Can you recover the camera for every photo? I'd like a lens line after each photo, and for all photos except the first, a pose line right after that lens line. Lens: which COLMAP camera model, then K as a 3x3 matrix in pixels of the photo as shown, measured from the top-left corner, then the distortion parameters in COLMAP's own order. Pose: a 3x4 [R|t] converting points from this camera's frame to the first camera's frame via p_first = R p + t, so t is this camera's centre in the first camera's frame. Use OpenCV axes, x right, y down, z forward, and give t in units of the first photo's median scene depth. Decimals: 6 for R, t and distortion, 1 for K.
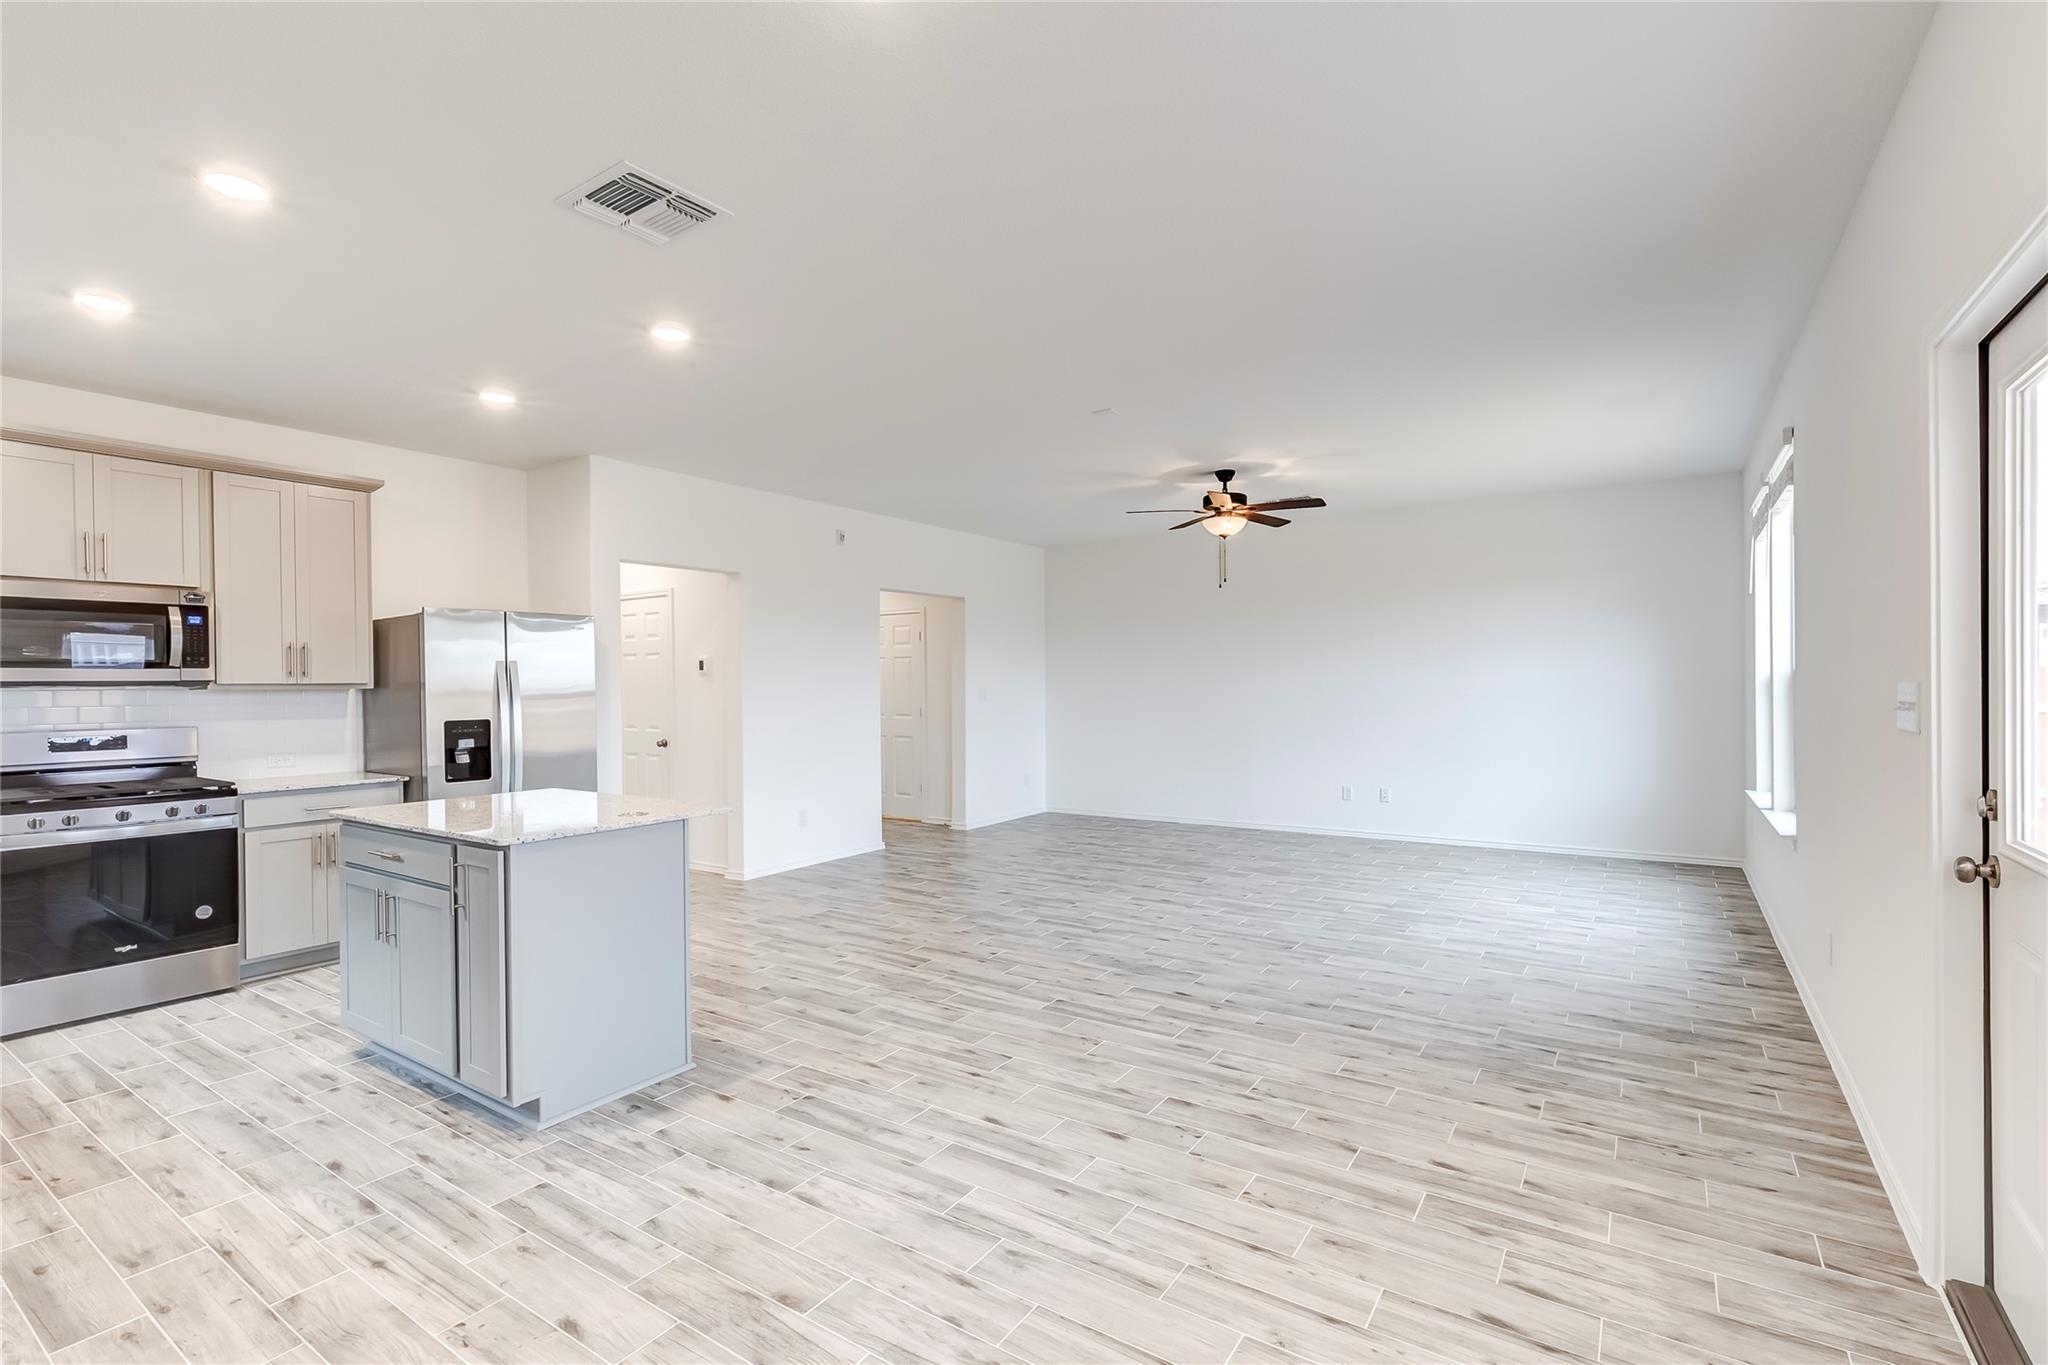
lens RADIAL K [[928.5, 0, 1024.7], [0, 928.5, 688.4], [0, 0, 1]] dist [0.003886, -0.000239]
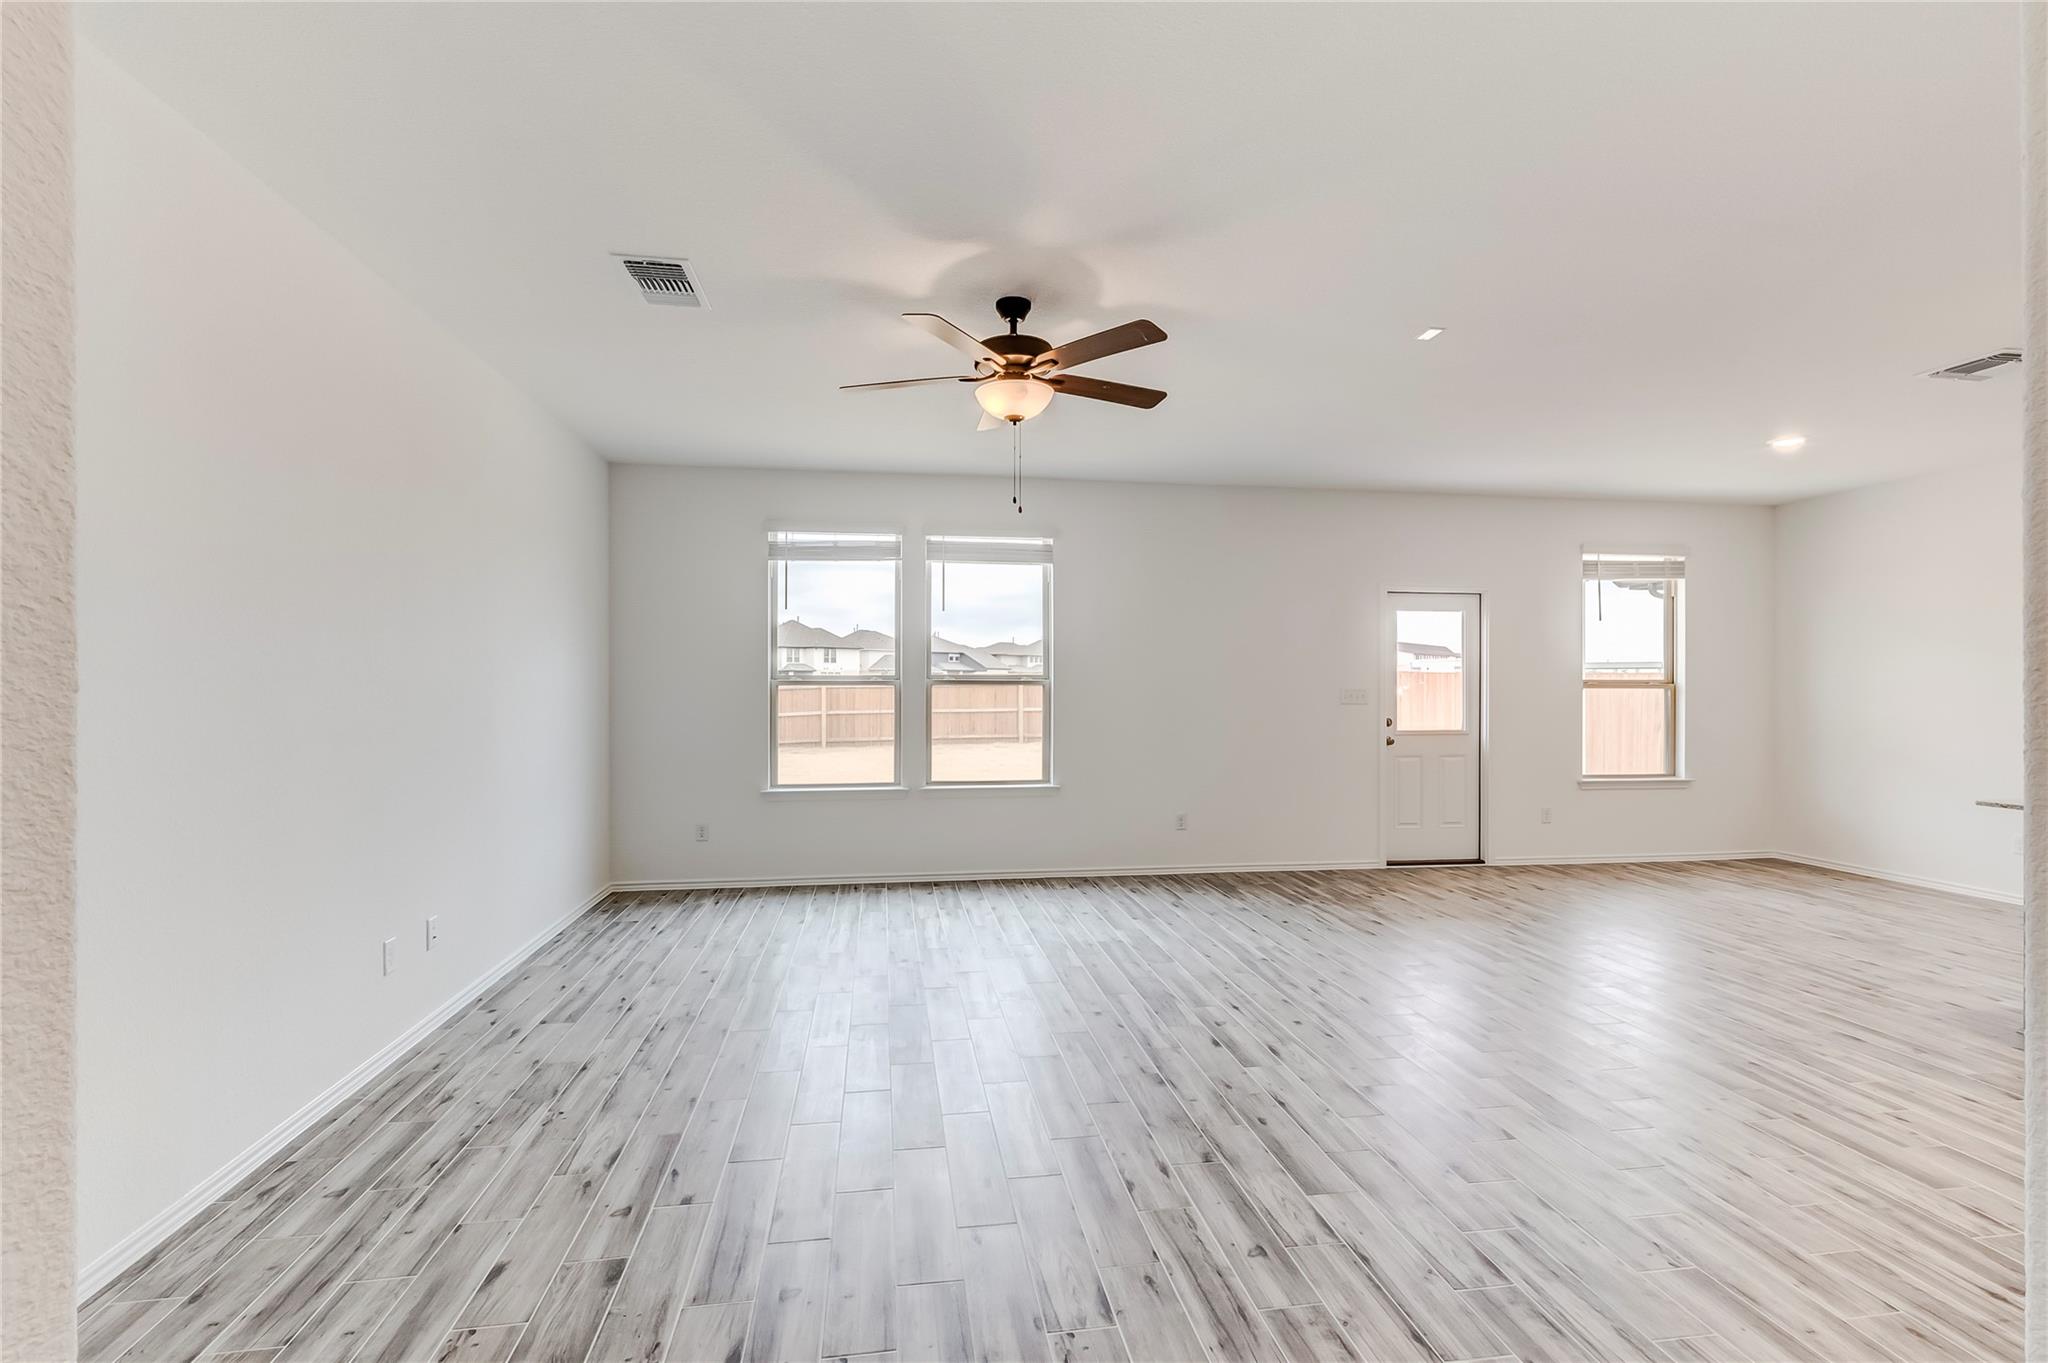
lens RADIAL K [[928.5, 0, 1024.7], [0, 928.5, 687.4], [0, 0, 1]] dist [0.003886, -0.000239]
pose [[-0.682873, 0.008512, 0.730487, -0.274793], [0.009207, 0.999953, -0.003046, -0.005303], [-0.730479, 0.004646, -0.682920, 1.983086]]
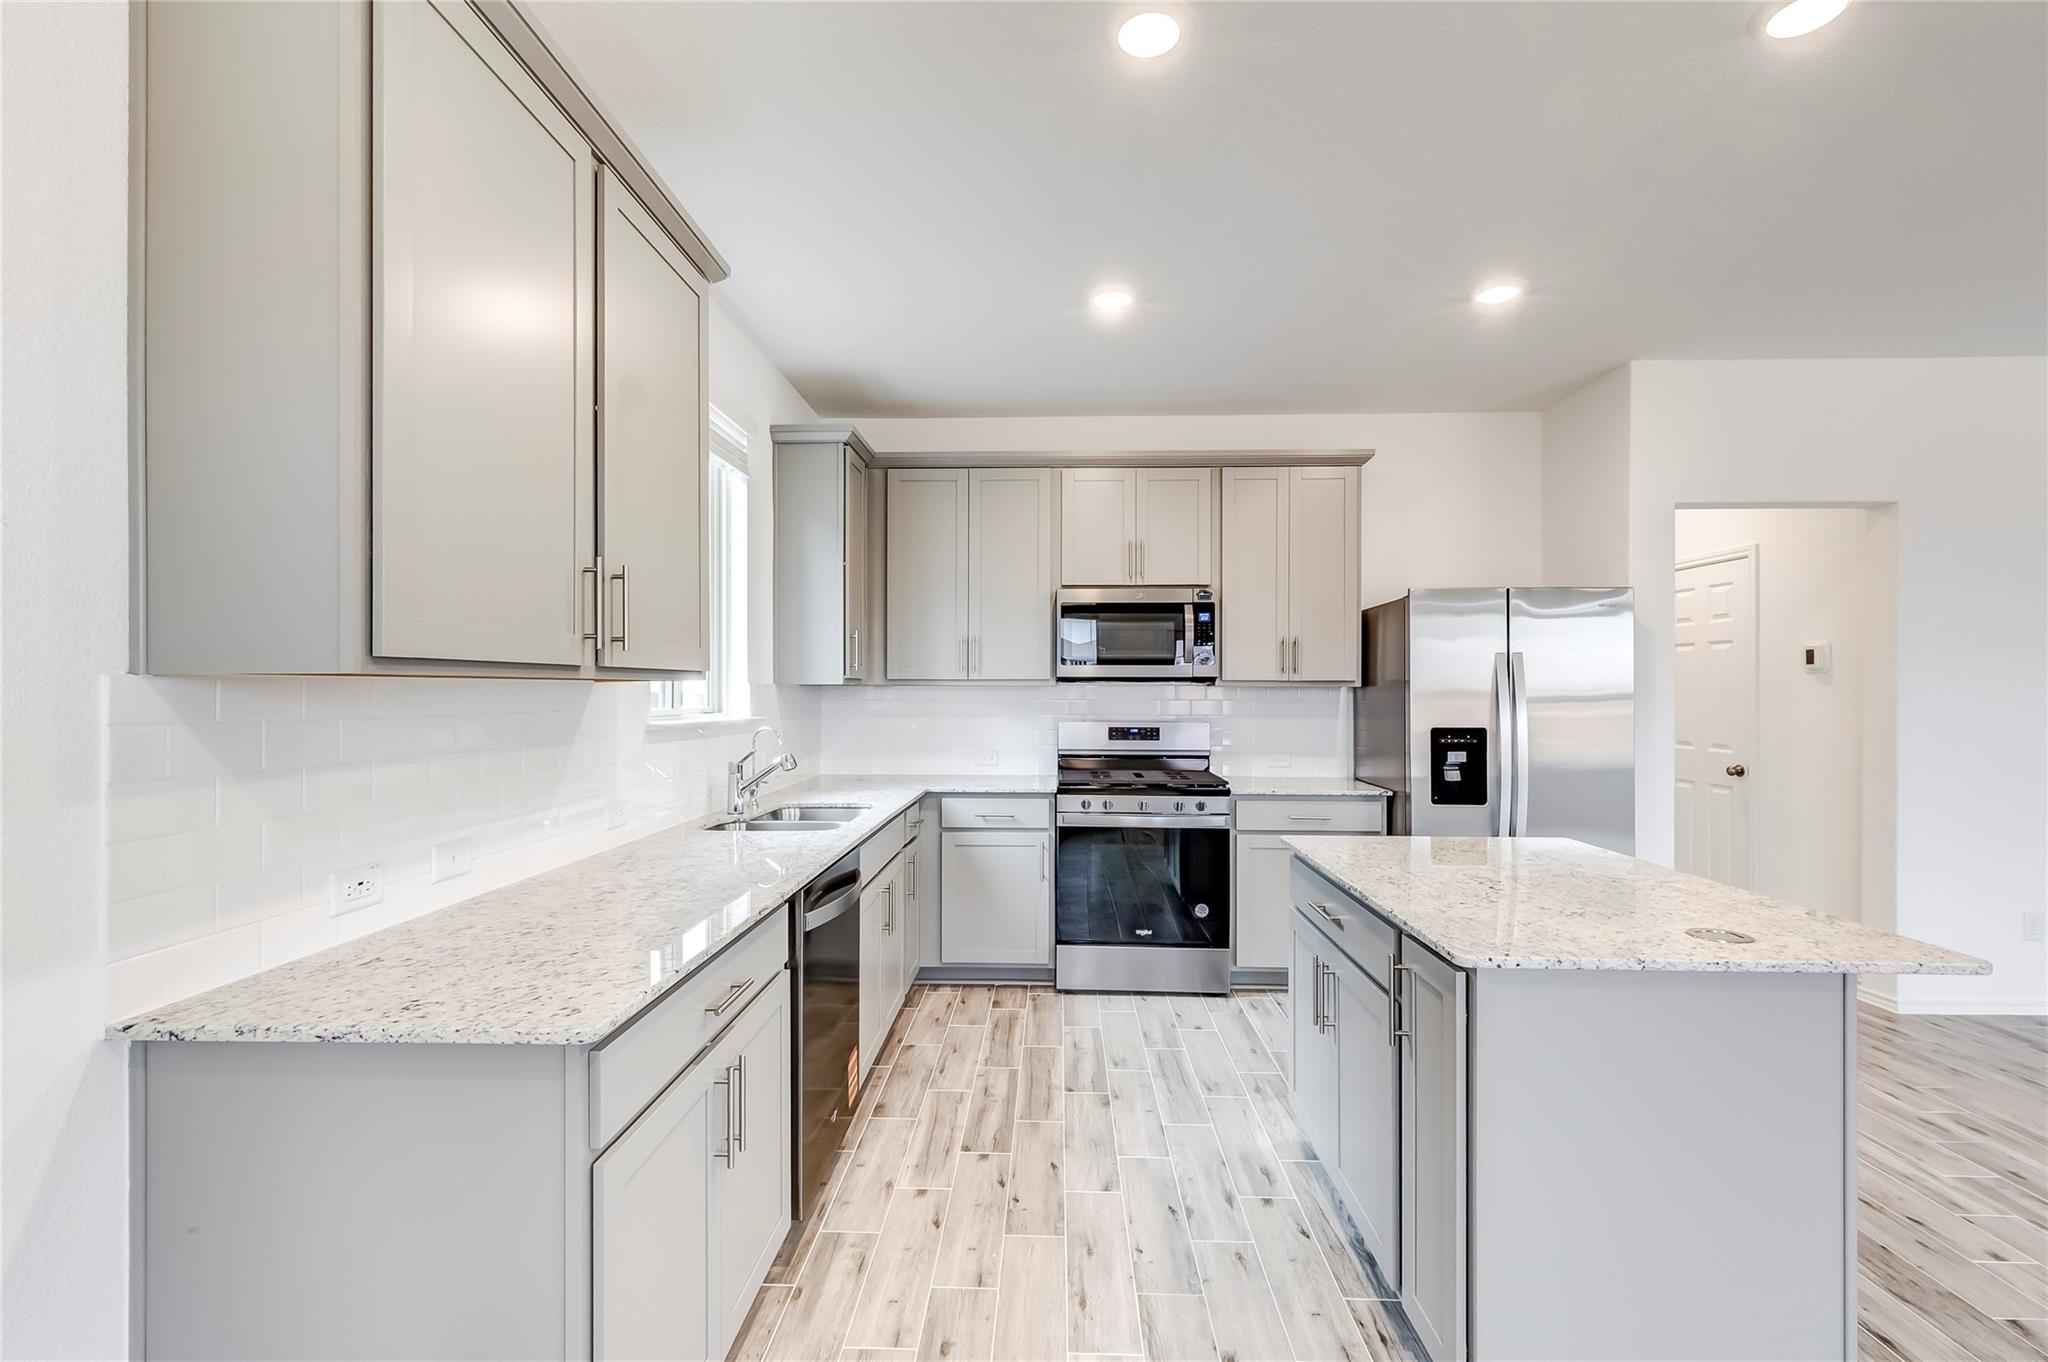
lens RADIAL K [[924.8, 0, 1025.5], [0, 924.8, 688.2], [0, 0, 1]] dist [0.007706, -0.001656]
pose [[0.533707, 0.011902, -0.845586, -0.145102], [-0.012049, 0.999906, 0.006469, -0.000381], [0.845584, 0.006736, 0.533800, 0.300009]]
